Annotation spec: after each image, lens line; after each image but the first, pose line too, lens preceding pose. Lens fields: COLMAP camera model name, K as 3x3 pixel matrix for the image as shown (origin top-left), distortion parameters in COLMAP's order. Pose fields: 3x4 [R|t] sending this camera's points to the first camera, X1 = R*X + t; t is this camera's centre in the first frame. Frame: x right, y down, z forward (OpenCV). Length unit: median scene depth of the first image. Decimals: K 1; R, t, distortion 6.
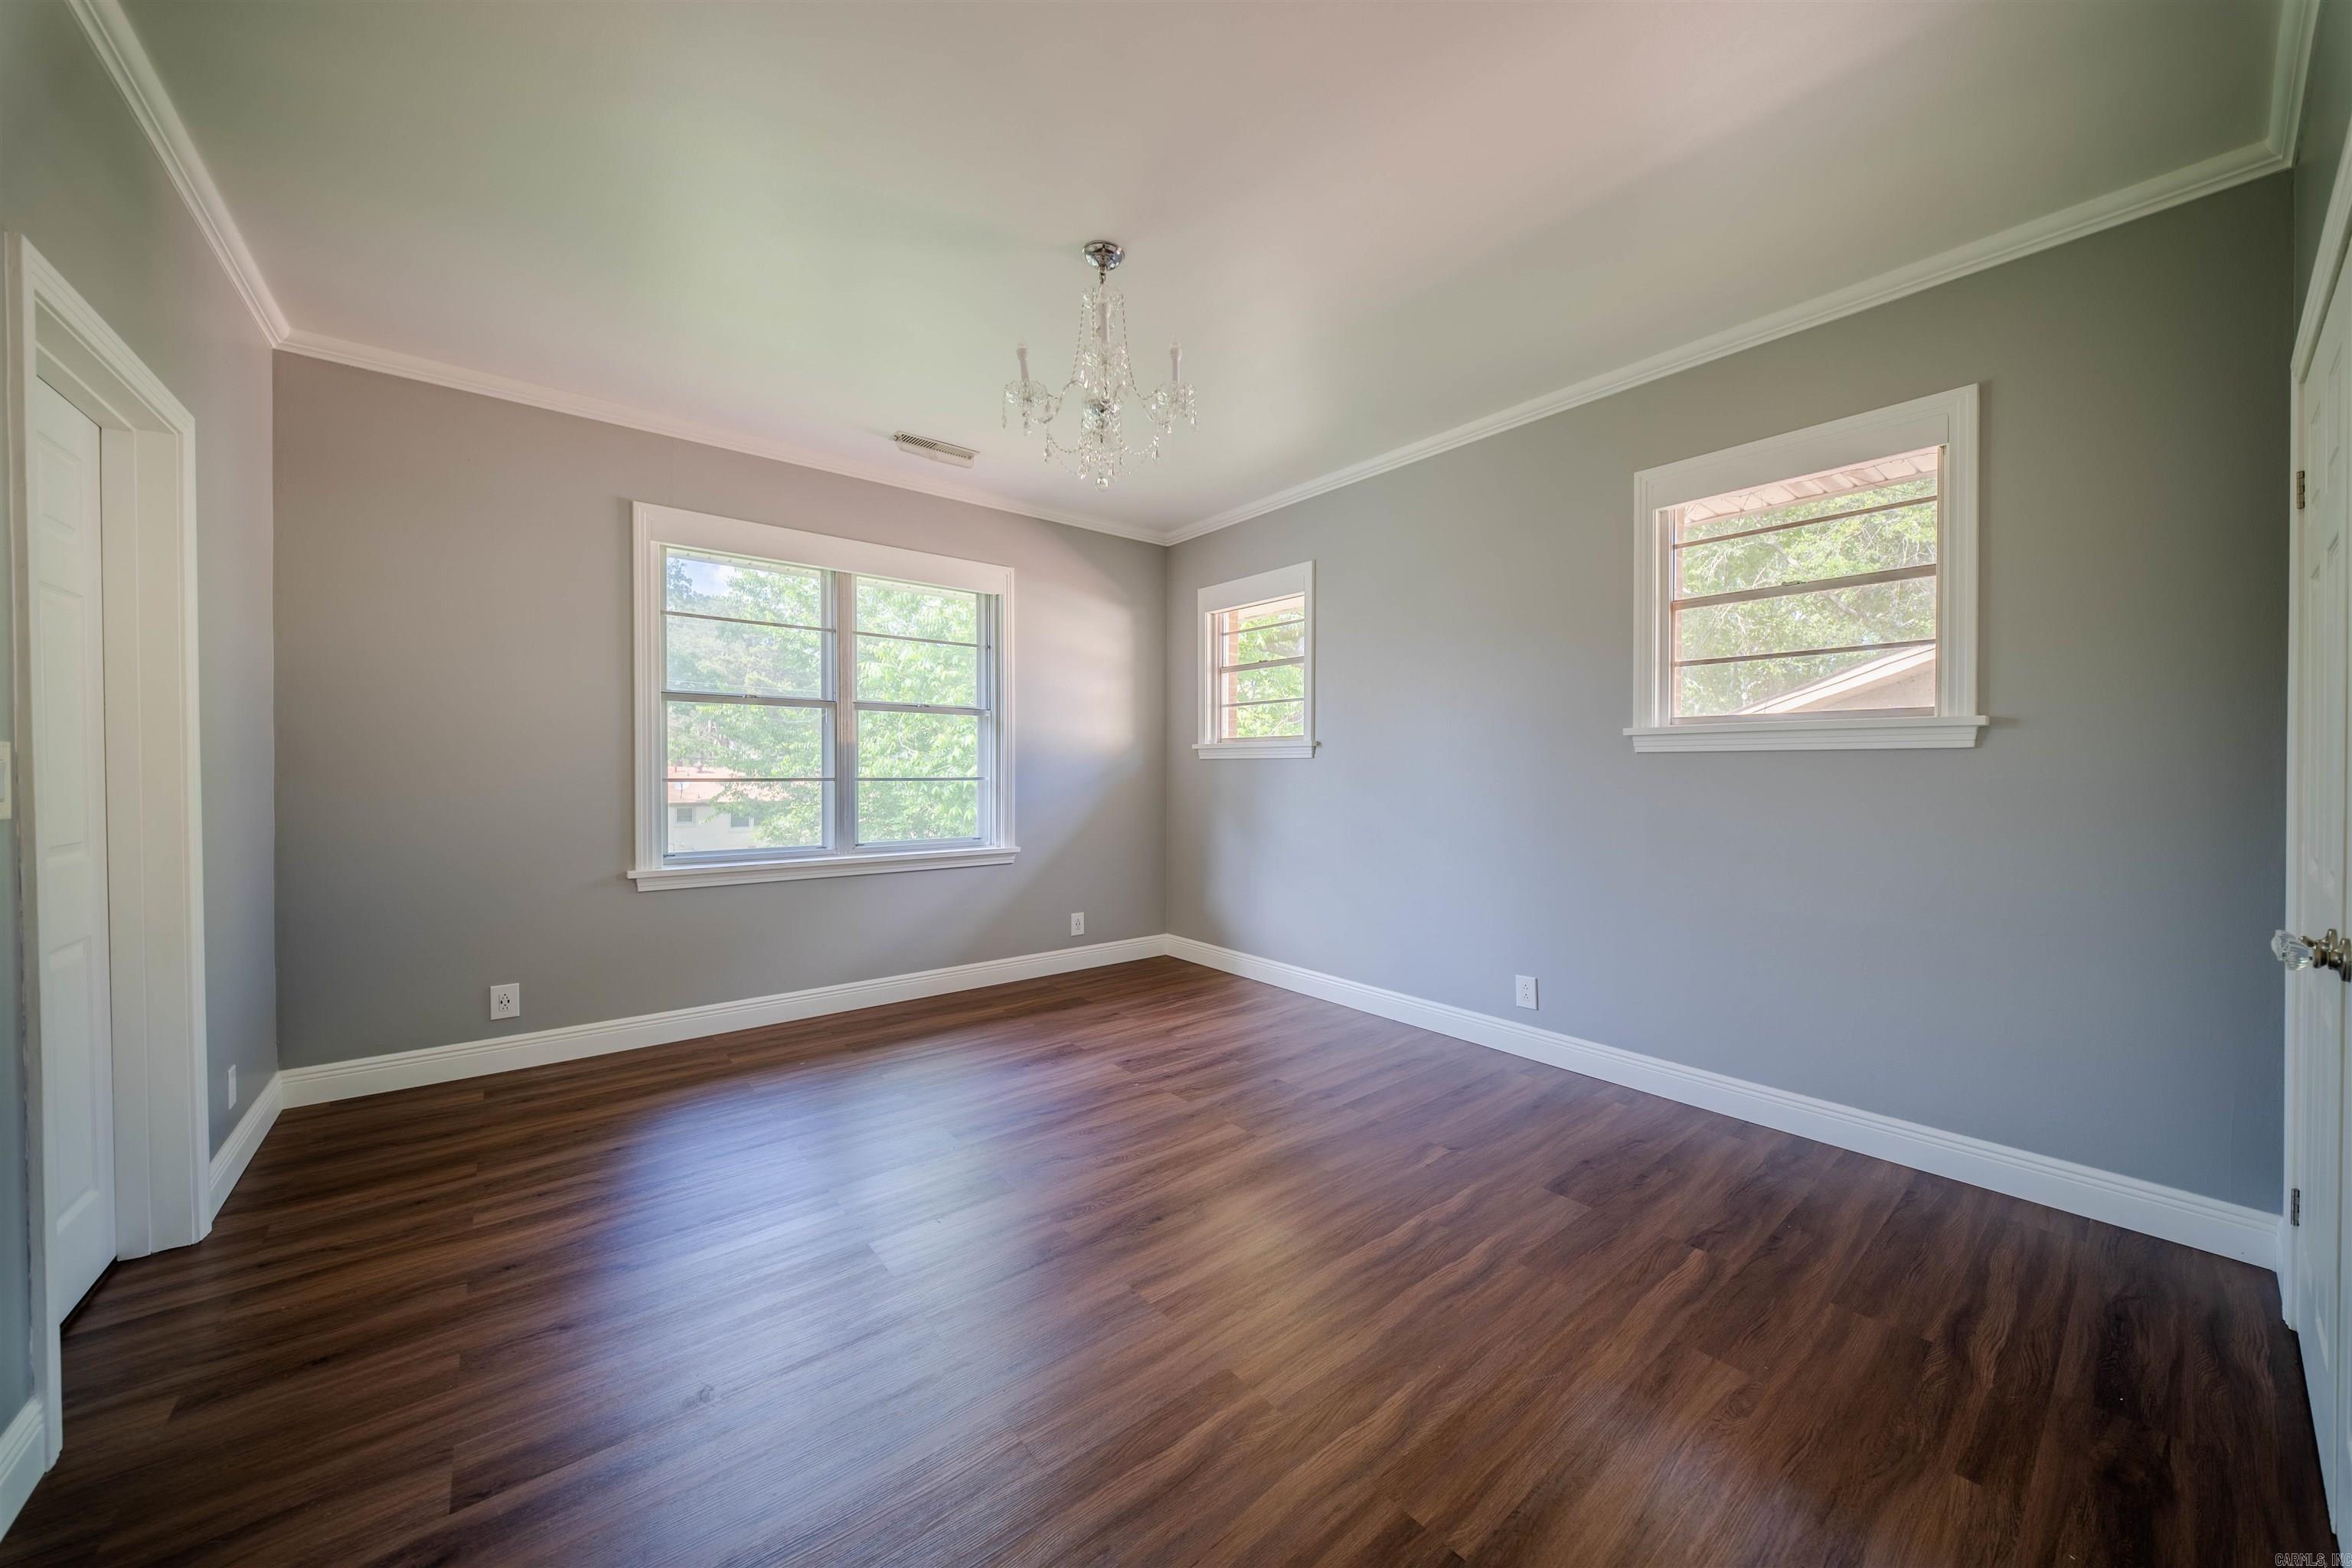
lens RADIAL K [[824.8, 0, 1187.6], [0, 824.8, 792.1], [0, 0, 1]] dist [0.007712, -0.000086]
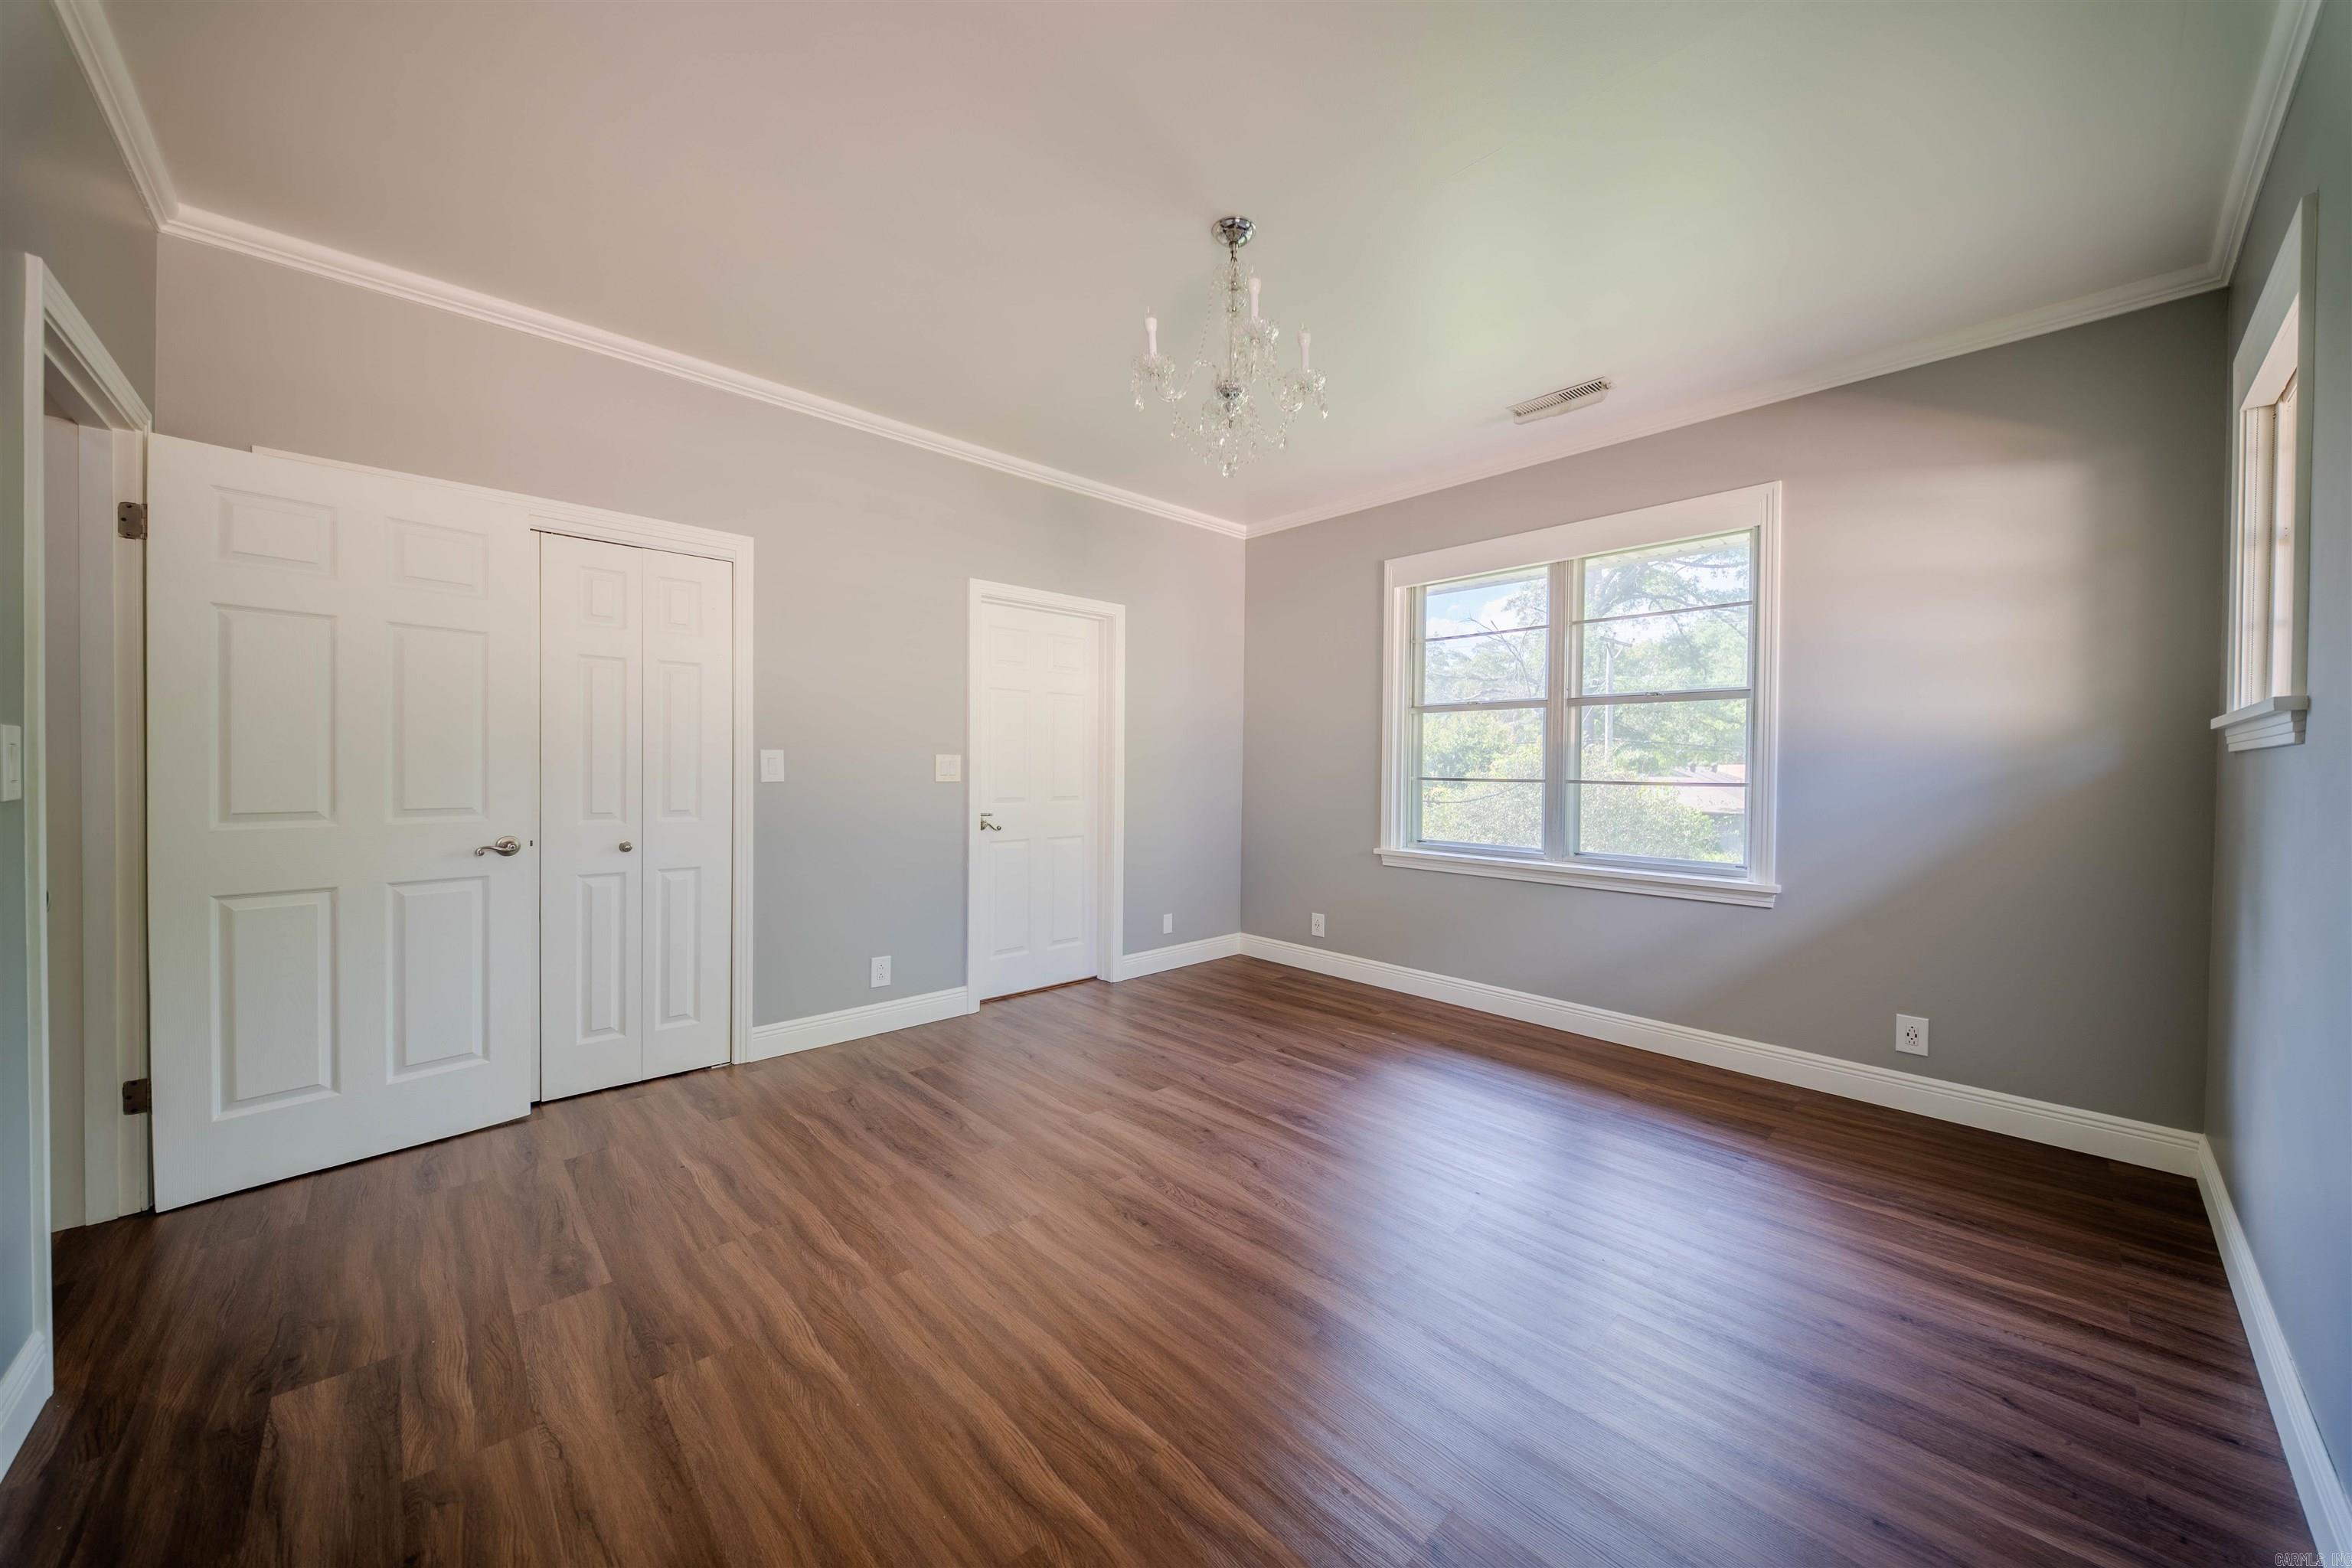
lens RADIAL K [[824.8, 0, 1187.6], [0, 824.8, 792.1], [0, 0, 1]] dist [0.007712, -0.000086]
pose [[0.073471, 0.027723, -0.996912, 0.506385], [-0.037295, 0.998991, 0.025032, -0.011682], [0.996600, 0.035340, 0.074430, 0.521402]]
